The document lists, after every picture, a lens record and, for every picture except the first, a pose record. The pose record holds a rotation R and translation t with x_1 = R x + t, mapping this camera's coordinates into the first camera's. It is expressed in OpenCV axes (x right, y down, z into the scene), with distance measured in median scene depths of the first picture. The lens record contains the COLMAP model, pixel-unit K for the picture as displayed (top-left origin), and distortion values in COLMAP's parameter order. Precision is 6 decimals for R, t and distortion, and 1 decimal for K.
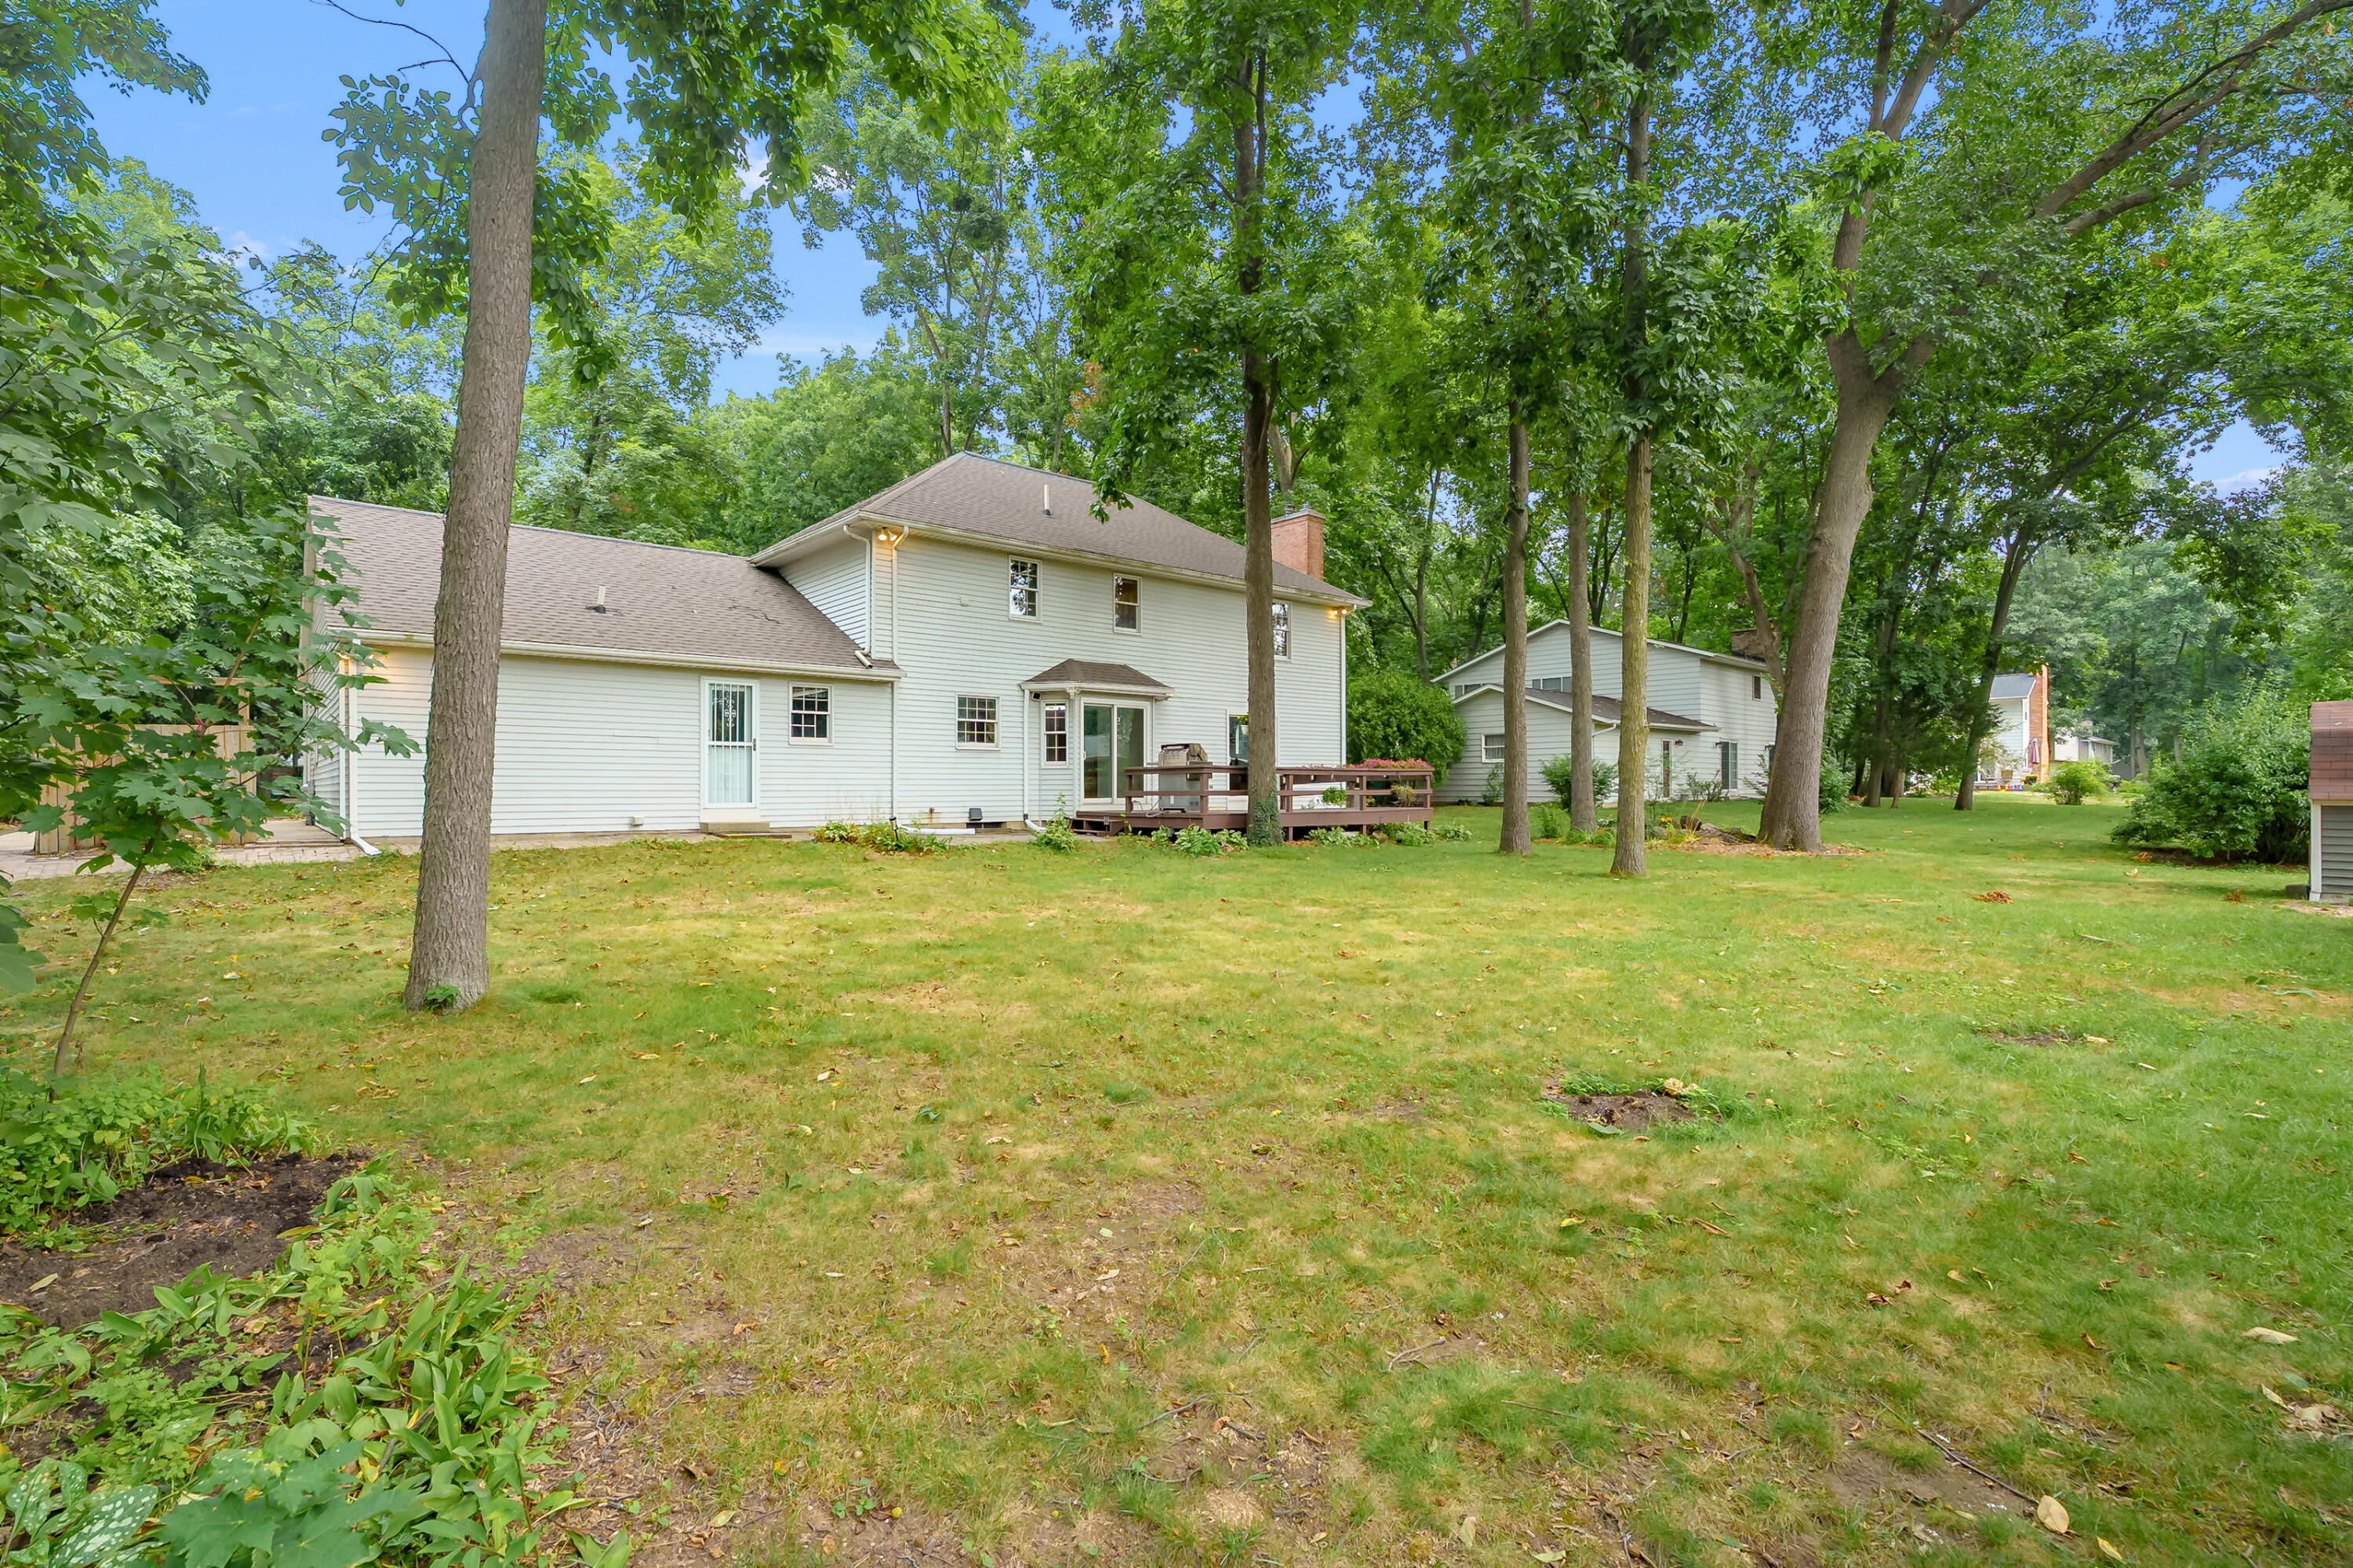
lens RADIAL K [[1089.7, 0, 1183.4], [0, 1089.7, 771.6], [0, 0, 1]] dist [-0.001704, -0.000164]
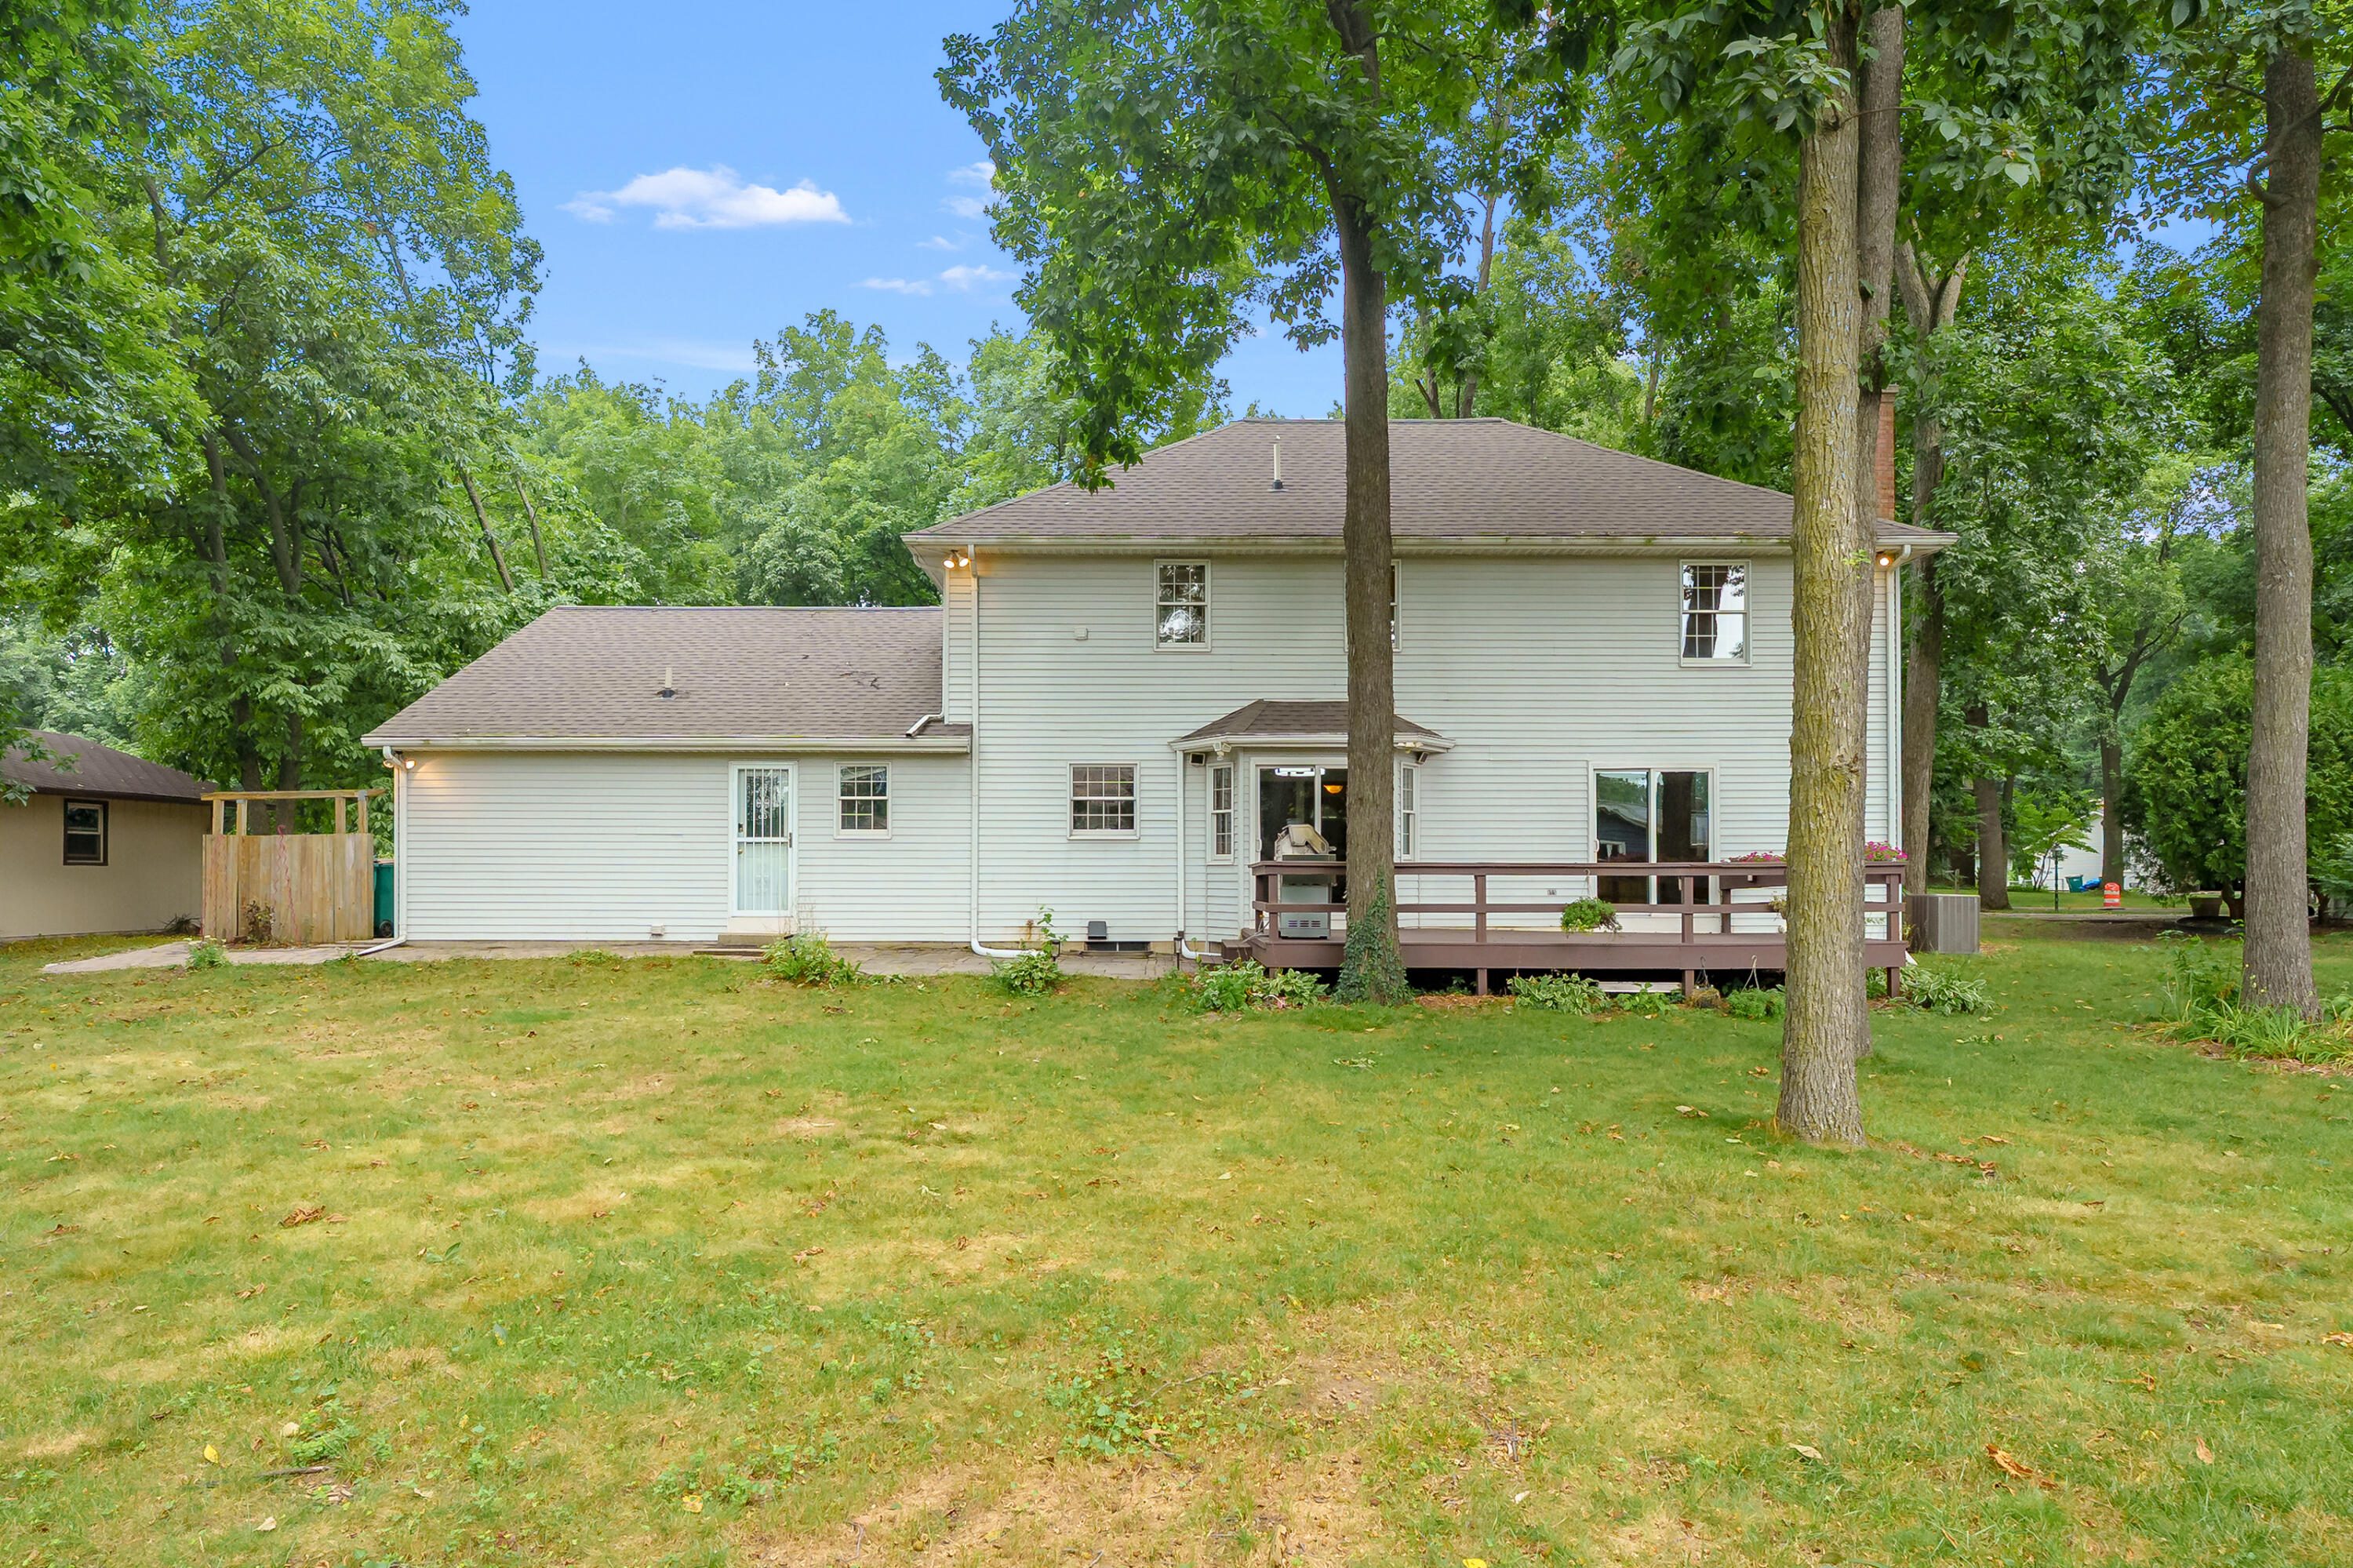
lens RADIAL K [[1364.8, 0, 1176.5], [0, 1364.8, 868.1], [0, 0, 1]] dist [-0.000650, -0.000174]
pose [[0.738353, -0.003565, -0.674405, 0.452899], [0.007432, 0.999968, 0.002850, -0.003670], [0.674373, -0.007117, 0.738356, 0.376309]]
